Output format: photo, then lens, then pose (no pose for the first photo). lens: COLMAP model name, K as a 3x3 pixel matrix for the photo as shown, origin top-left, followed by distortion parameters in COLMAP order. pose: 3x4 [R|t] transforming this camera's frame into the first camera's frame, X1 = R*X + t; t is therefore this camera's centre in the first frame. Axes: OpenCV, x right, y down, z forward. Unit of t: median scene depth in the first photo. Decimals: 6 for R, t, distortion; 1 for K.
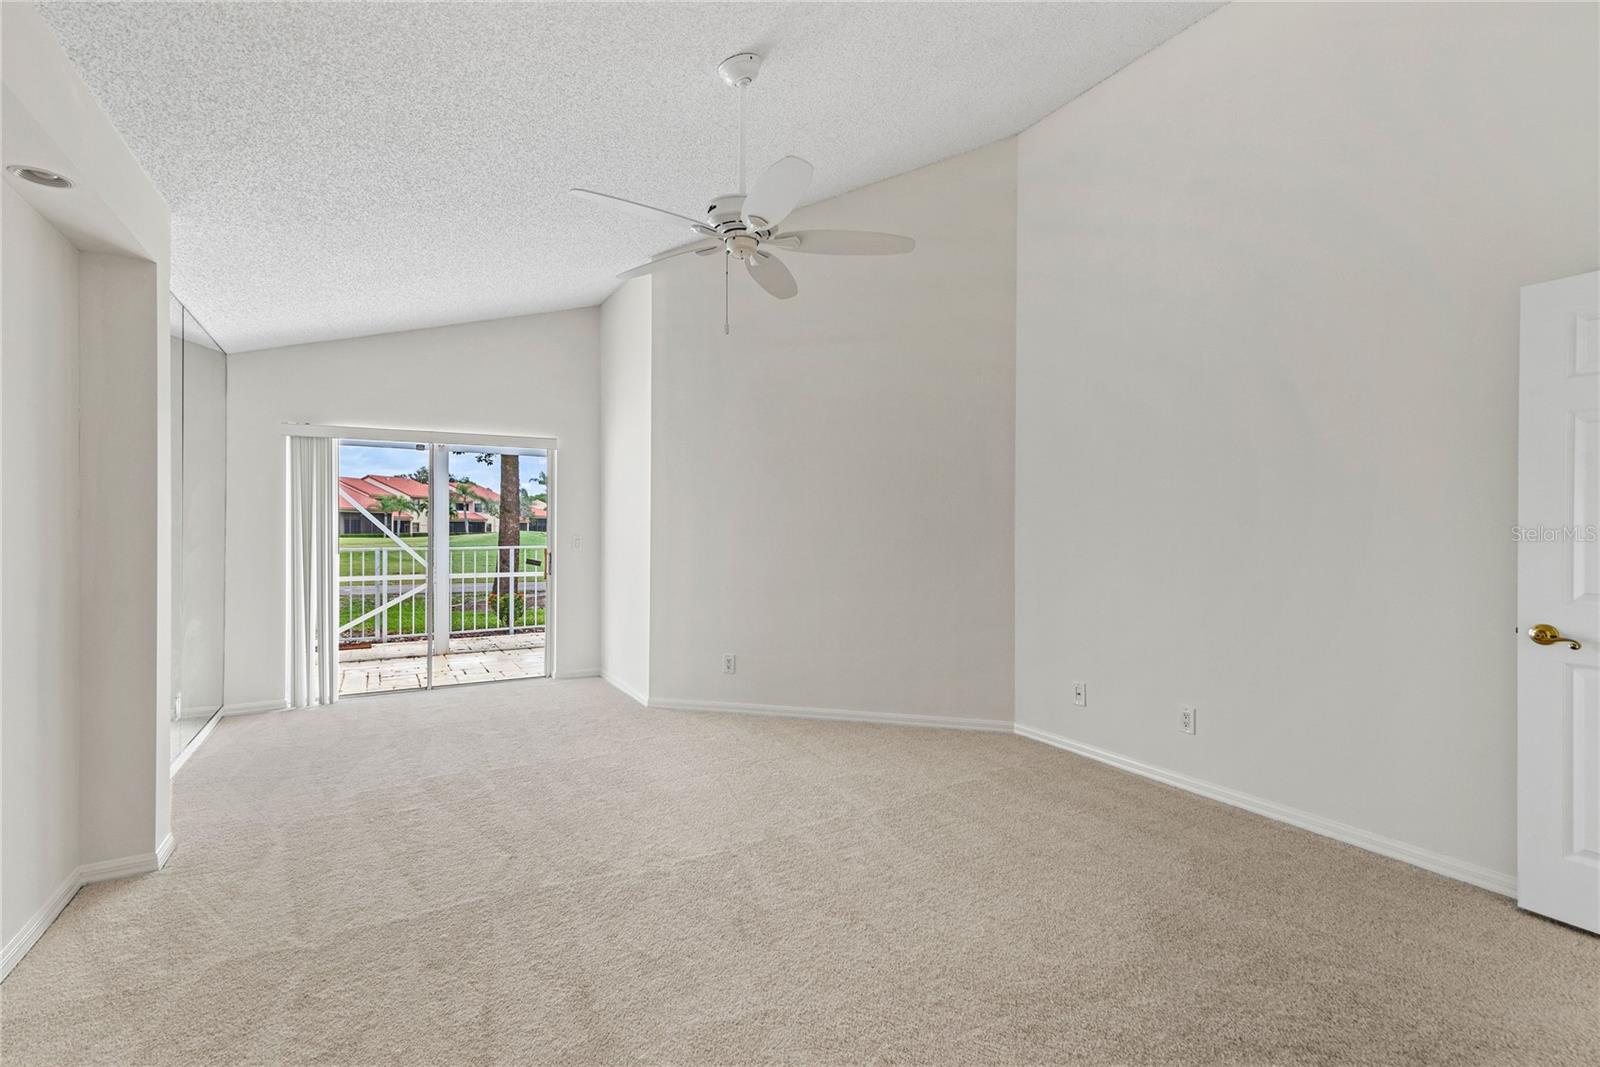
lens RADIAL K [[725.9, 0, 804.1], [0, 725.9, 543.7], [0, 0, 1]] dist [0.012317, -0.000722]
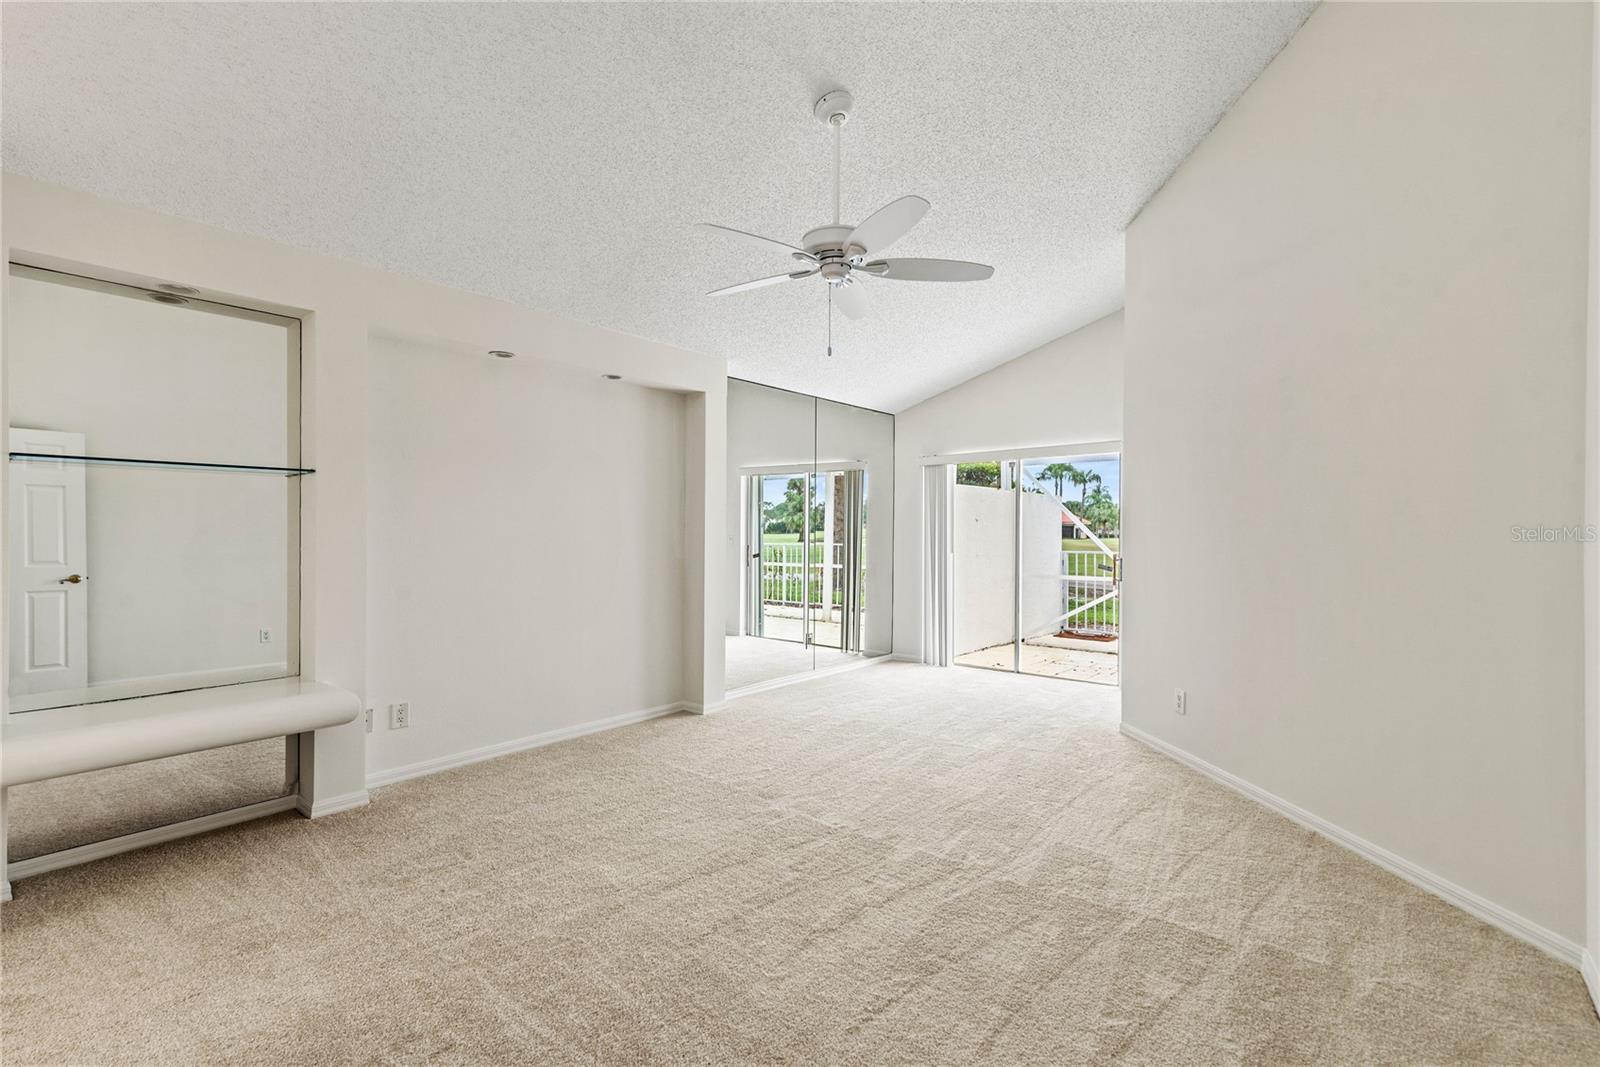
lens RADIAL K [[725.9, 0, 802.7], [0, 725.9, 526.7], [0, 0, 1]] dist [0.012317, -0.000722]
pose [[0.335098, -0.007820, -0.942151, 0.687359], [-0.022782, 0.999606, -0.016400, -0.005815], [0.941908, 0.026960, 0.334788, 0.441374]]
